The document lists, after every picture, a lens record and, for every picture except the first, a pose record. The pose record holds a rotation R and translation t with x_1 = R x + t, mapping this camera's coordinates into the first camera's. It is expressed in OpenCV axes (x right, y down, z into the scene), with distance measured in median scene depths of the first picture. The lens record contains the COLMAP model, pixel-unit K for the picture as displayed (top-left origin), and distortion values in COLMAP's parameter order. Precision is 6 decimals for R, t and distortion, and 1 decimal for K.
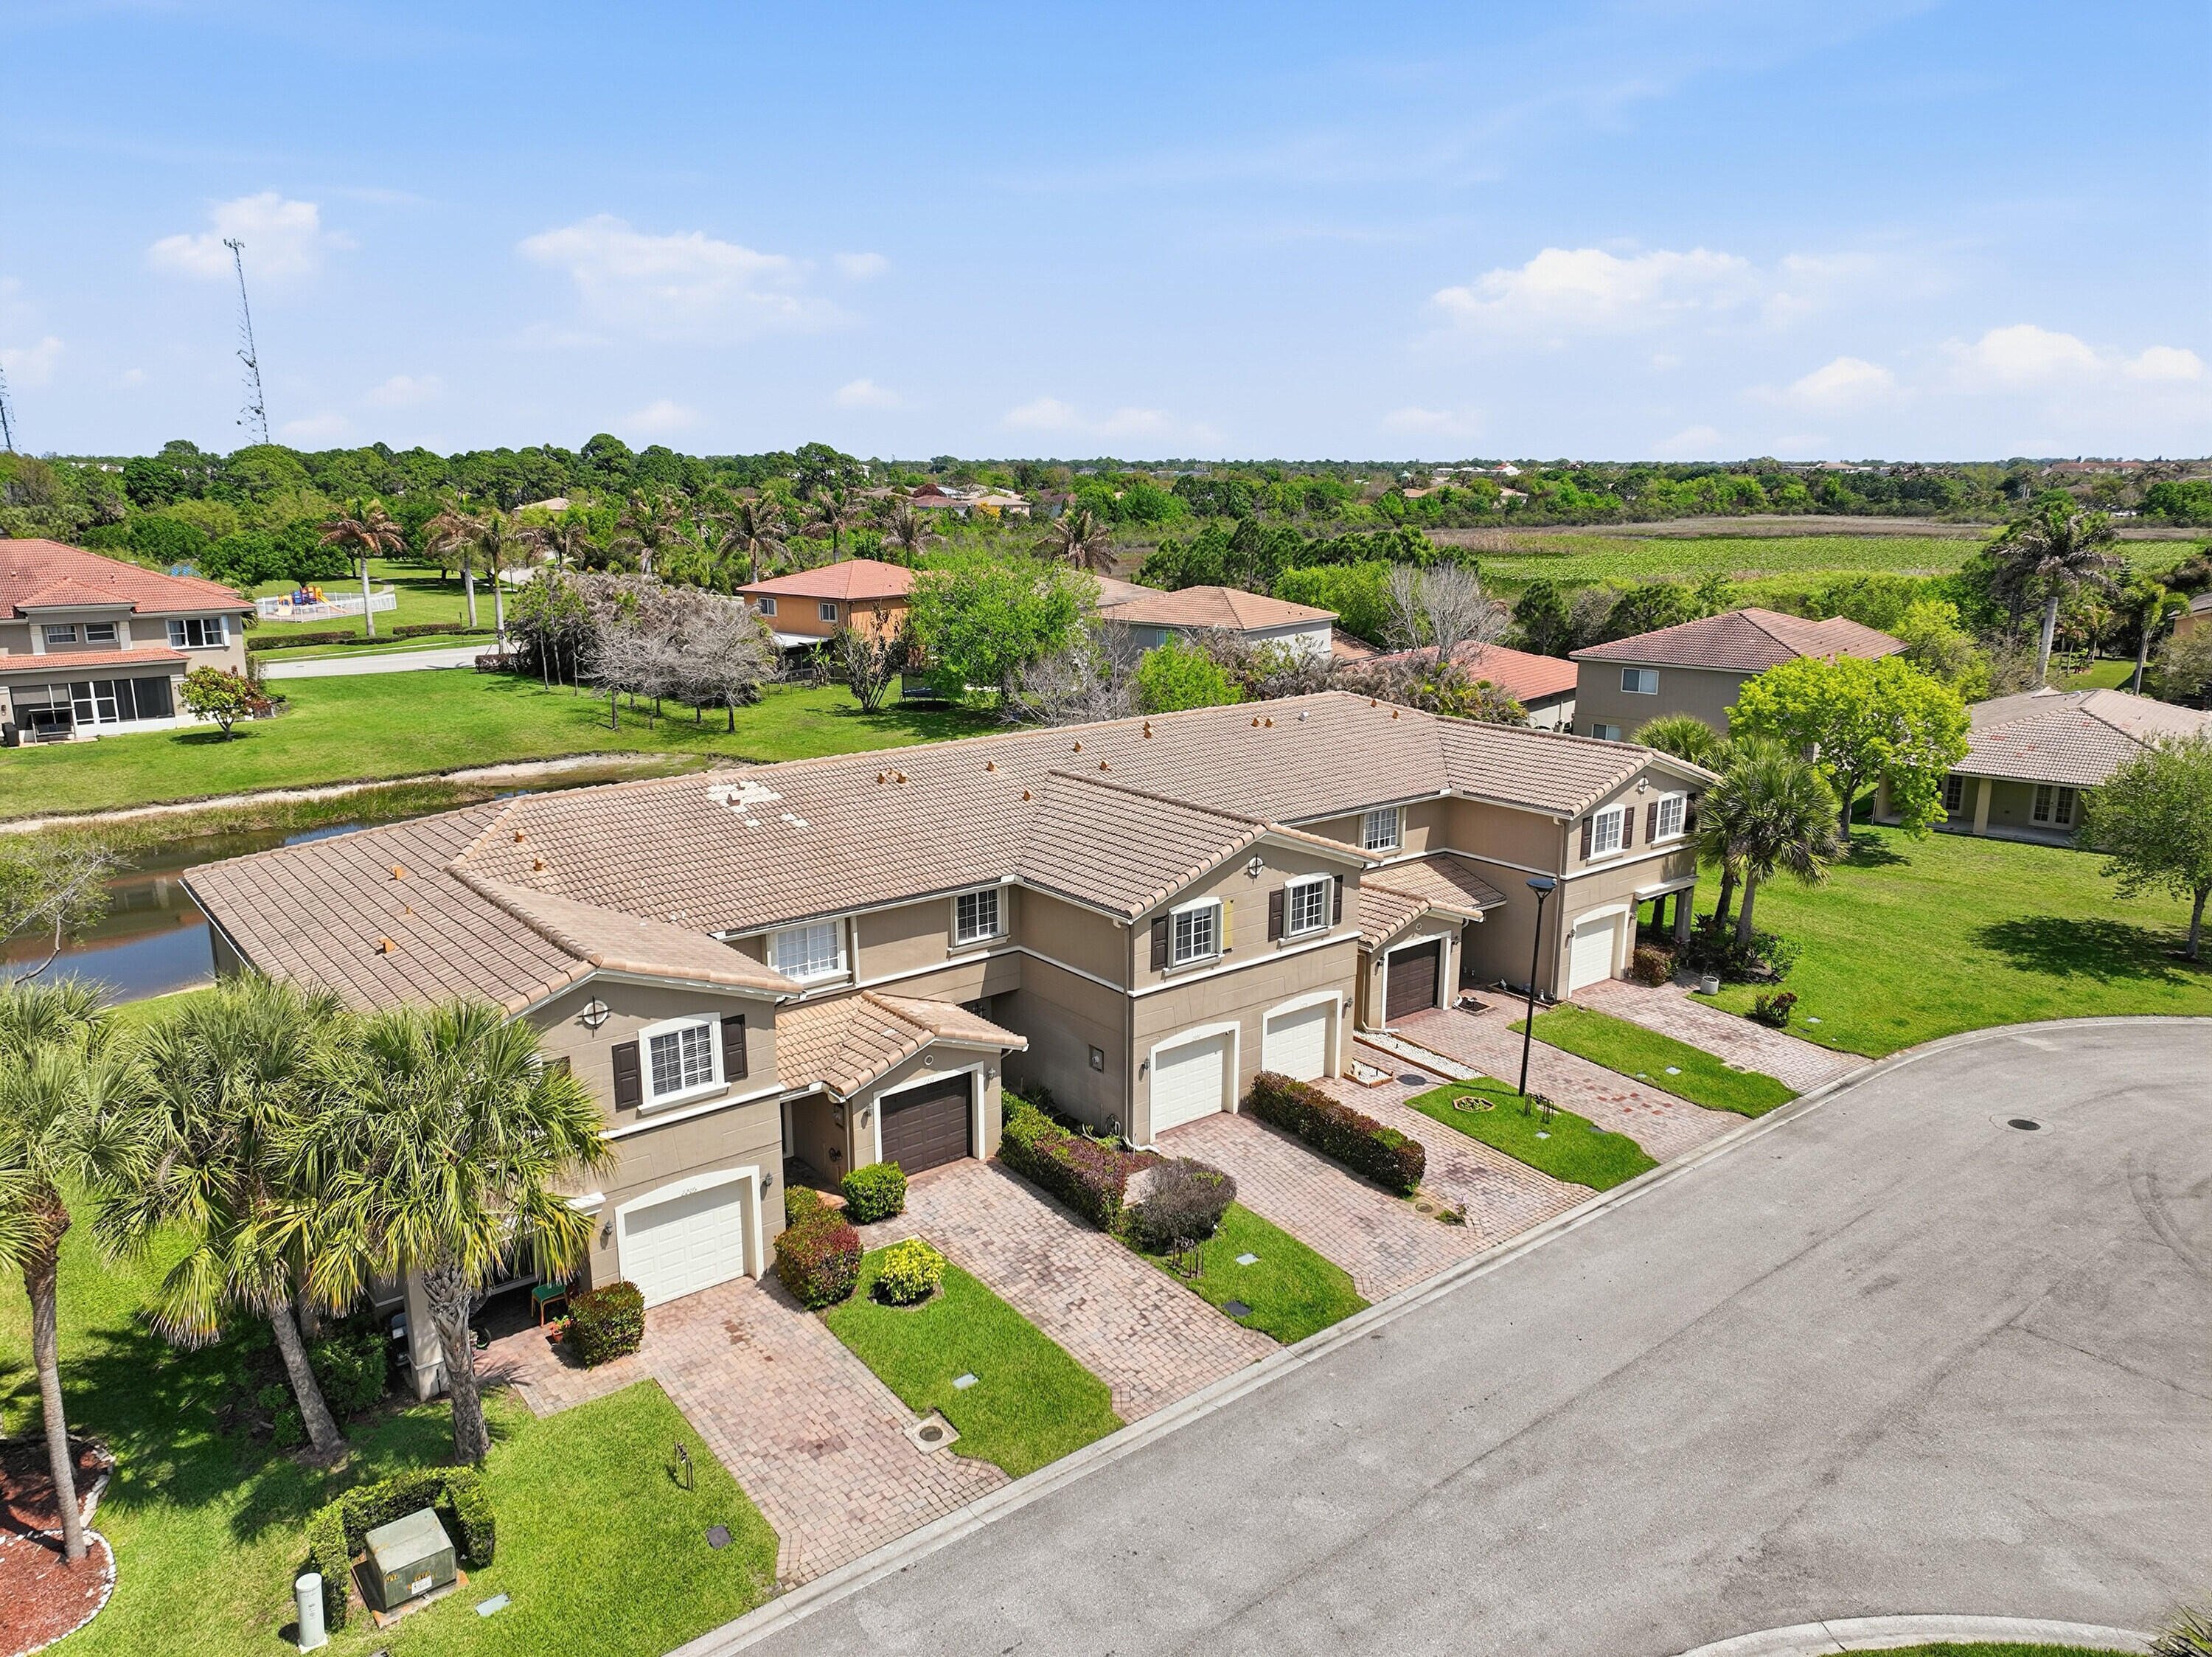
lens RADIAL K [[1556.3, 0, 1106.0], [0, 1556.3, 828.5], [0, 0, 1]] dist [0.004962, 0.004317]
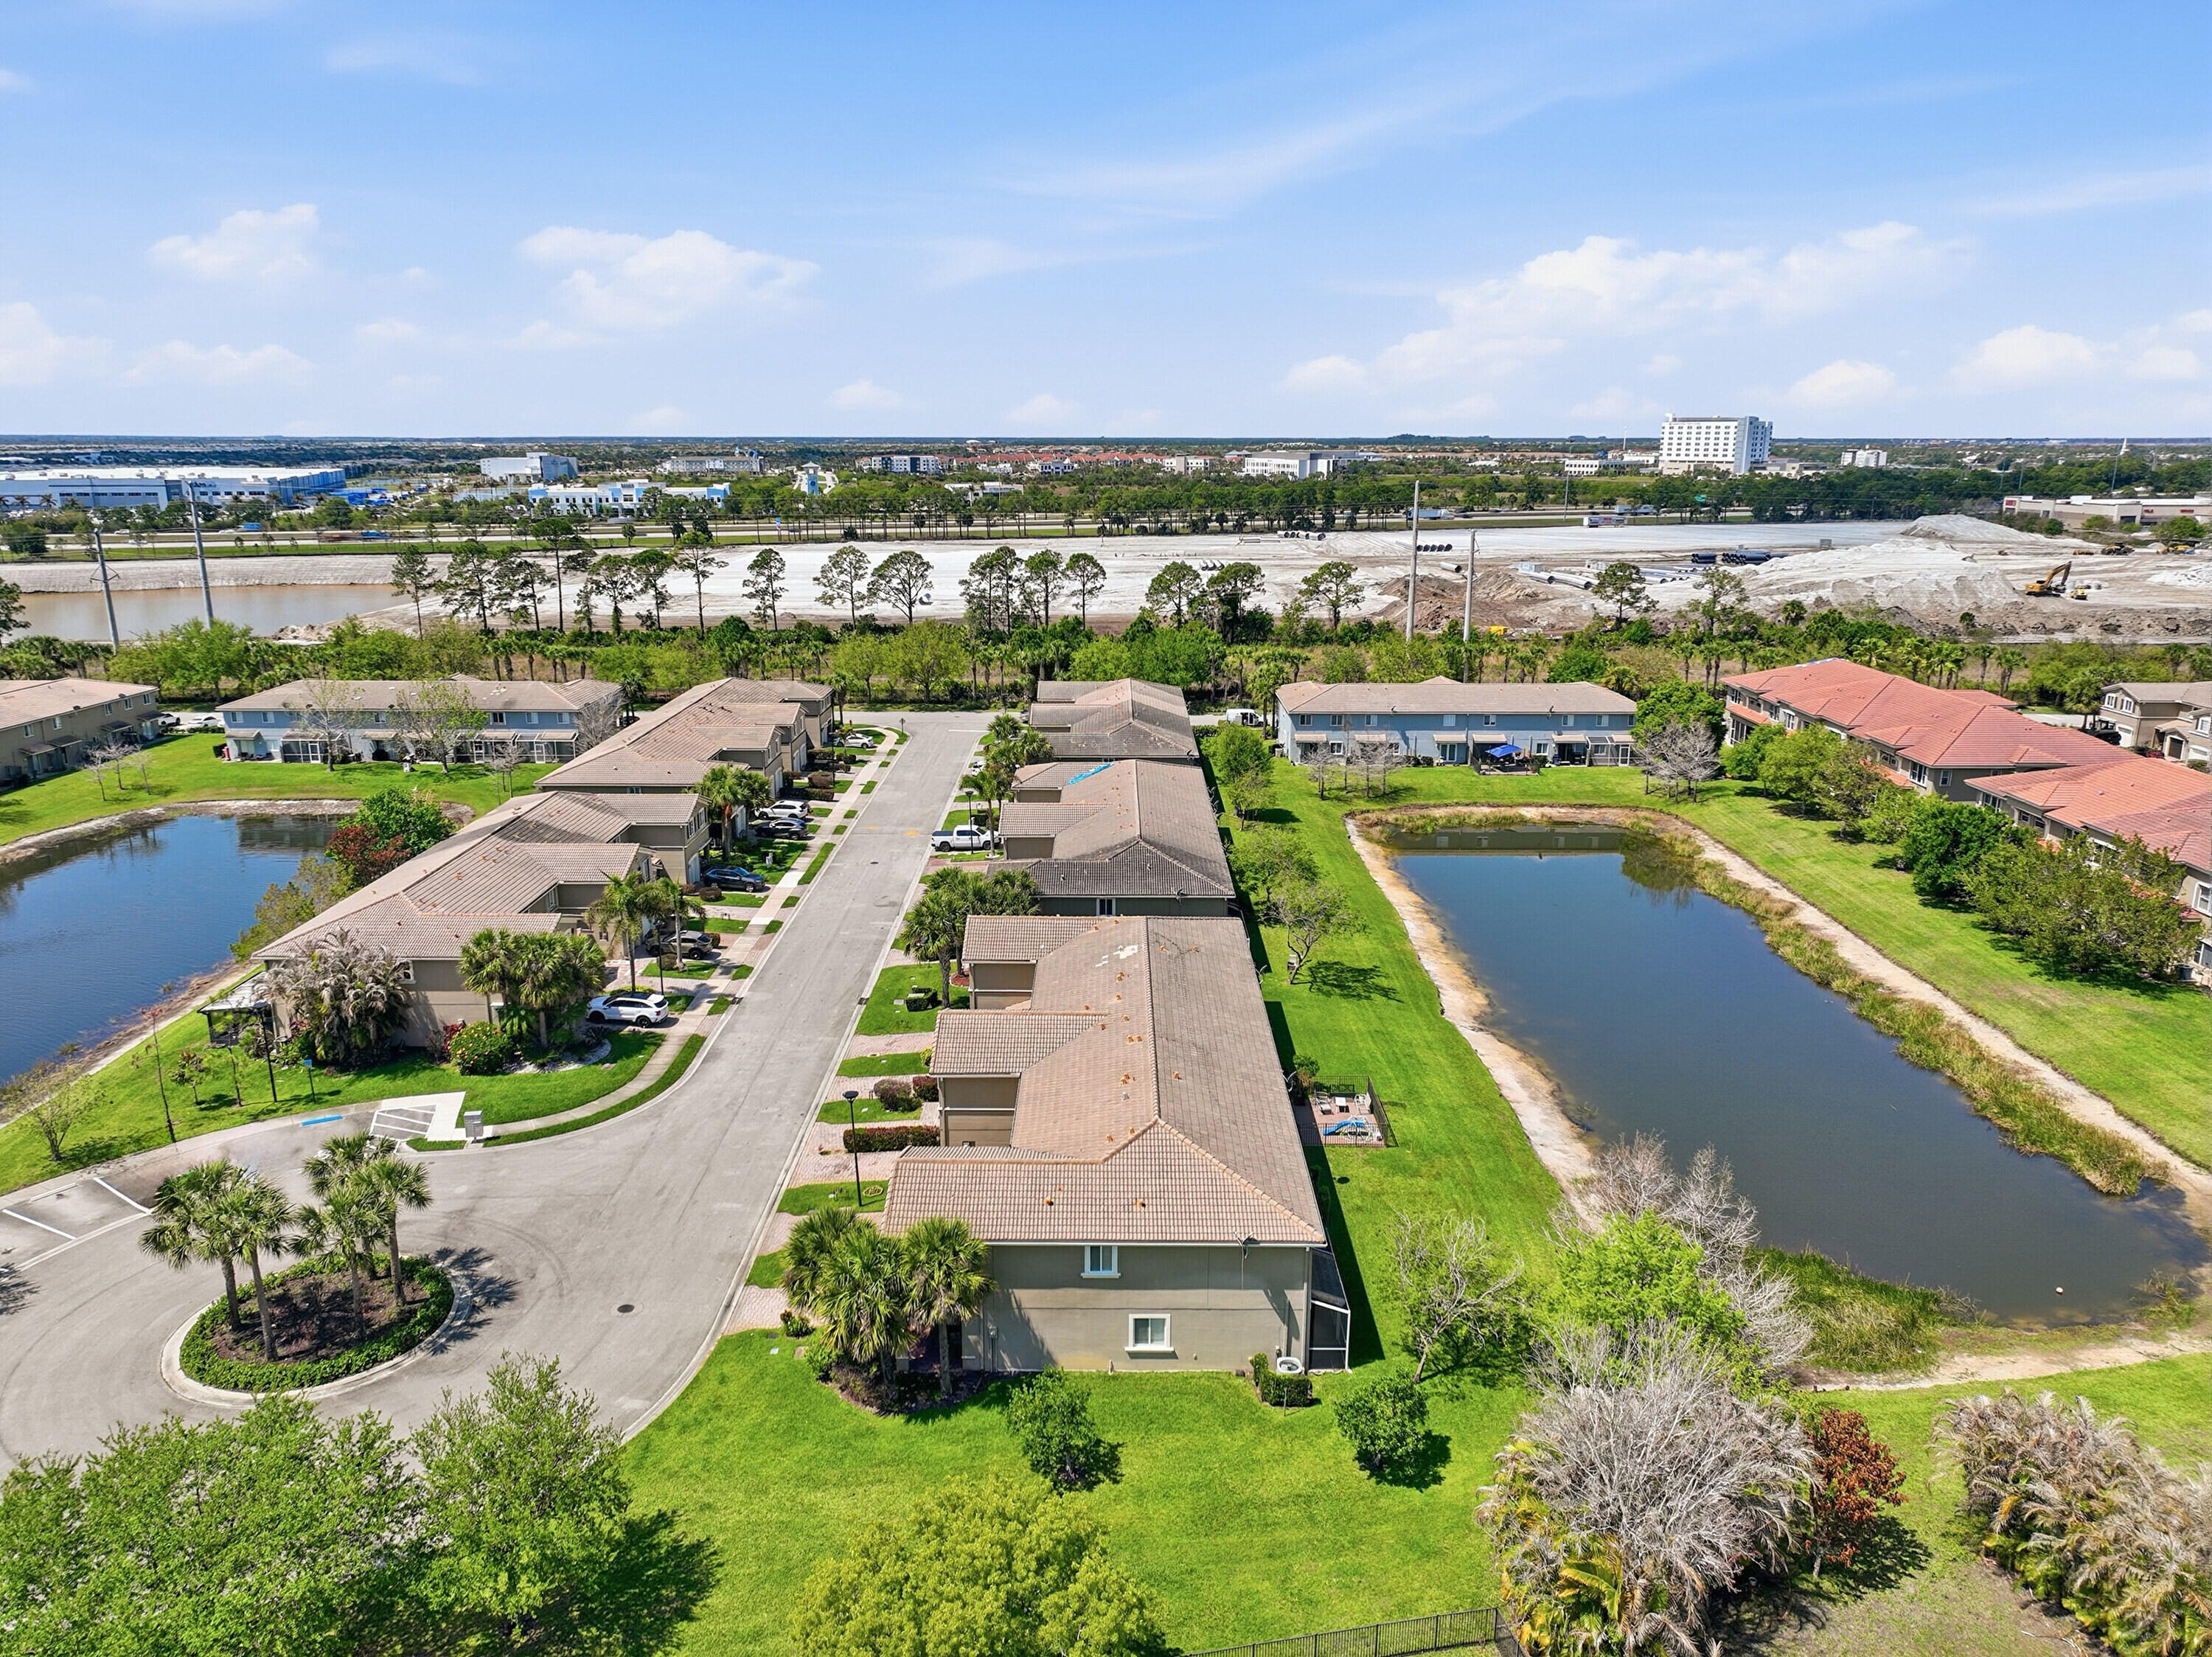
lens RADIAL K [[1556.3, 0, 1106.0], [0, 1556.3, 828.5], [0, 0, 1]] dist [0.004962, 0.004317]
pose [[-0.631108, 0.186855, -0.752853, 1.766009], [-0.177385, 0.910070, 0.374575, -1.246148], [0.755140, 0.369942, -0.541208, 2.603436]]
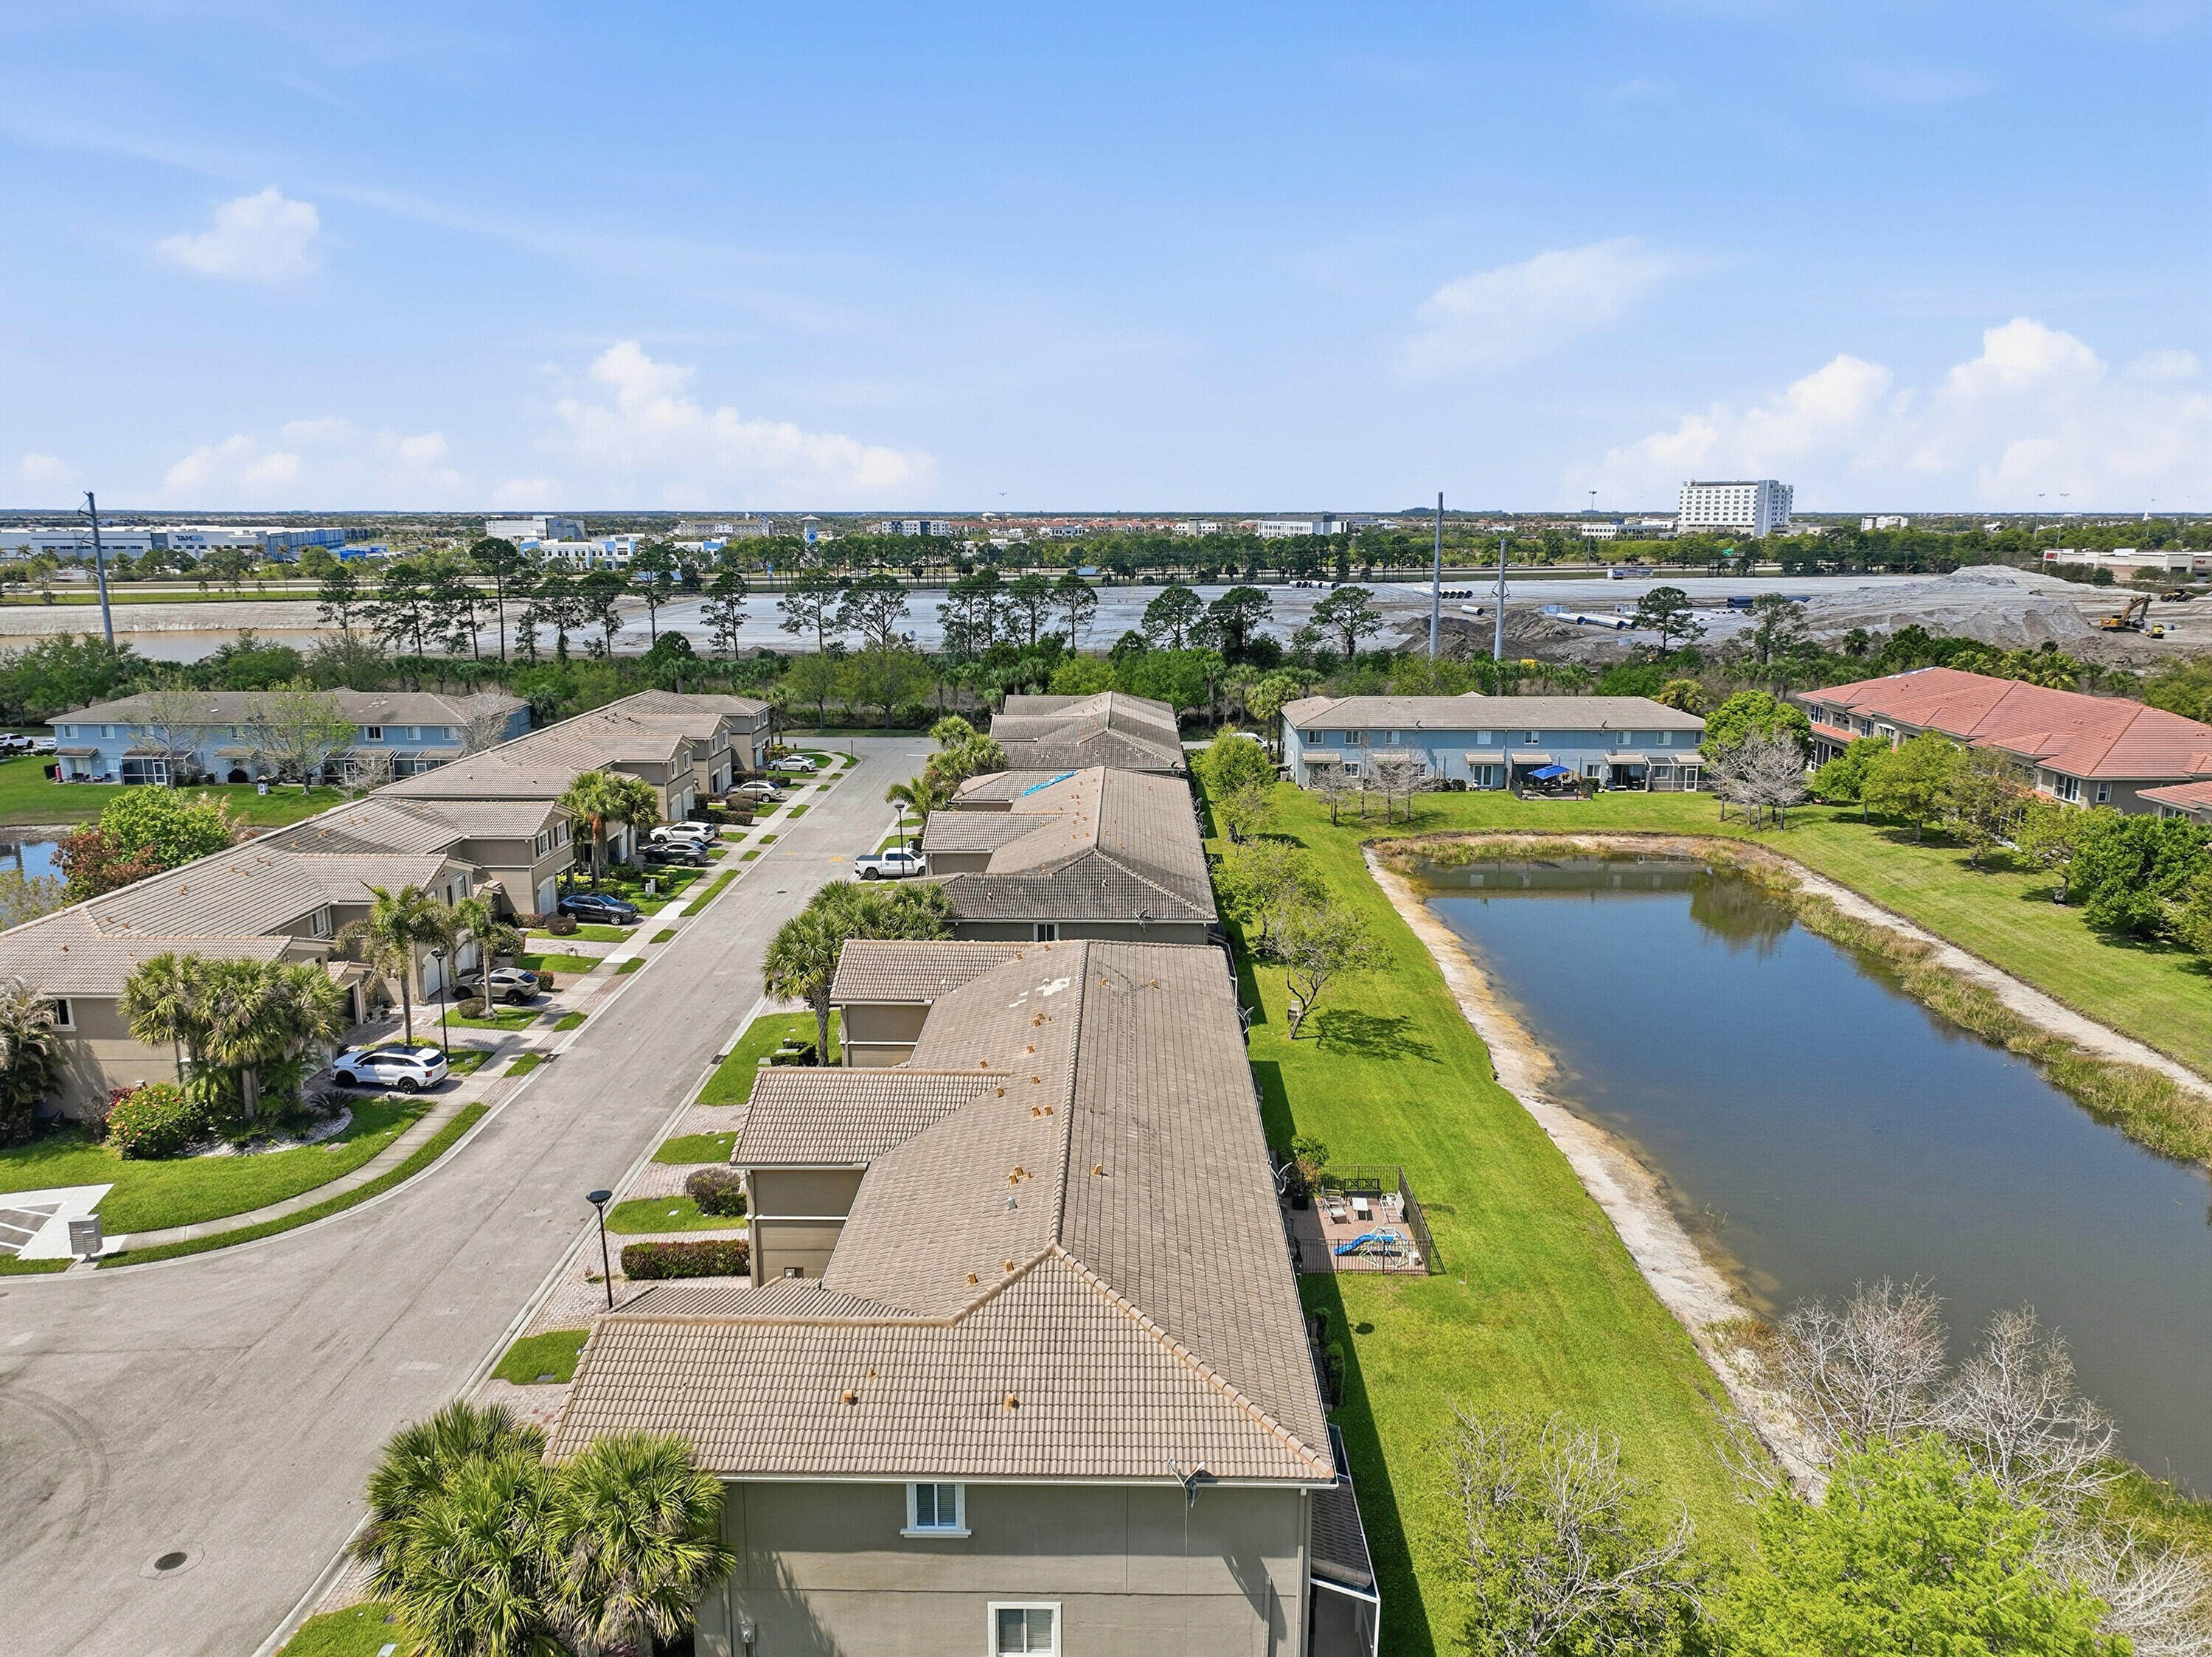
lens RADIAL K [[1556.3, 0, 1106.0], [0, 1556.3, 828.5], [0, 0, 1]] dist [0.004962, 0.004317]
pose [[-0.638969, 0.150509, -0.754365, 1.101046], [-0.176002, 0.926052, 0.333843, -0.862989], [0.748827, 0.346085, -0.565228, 2.296667]]
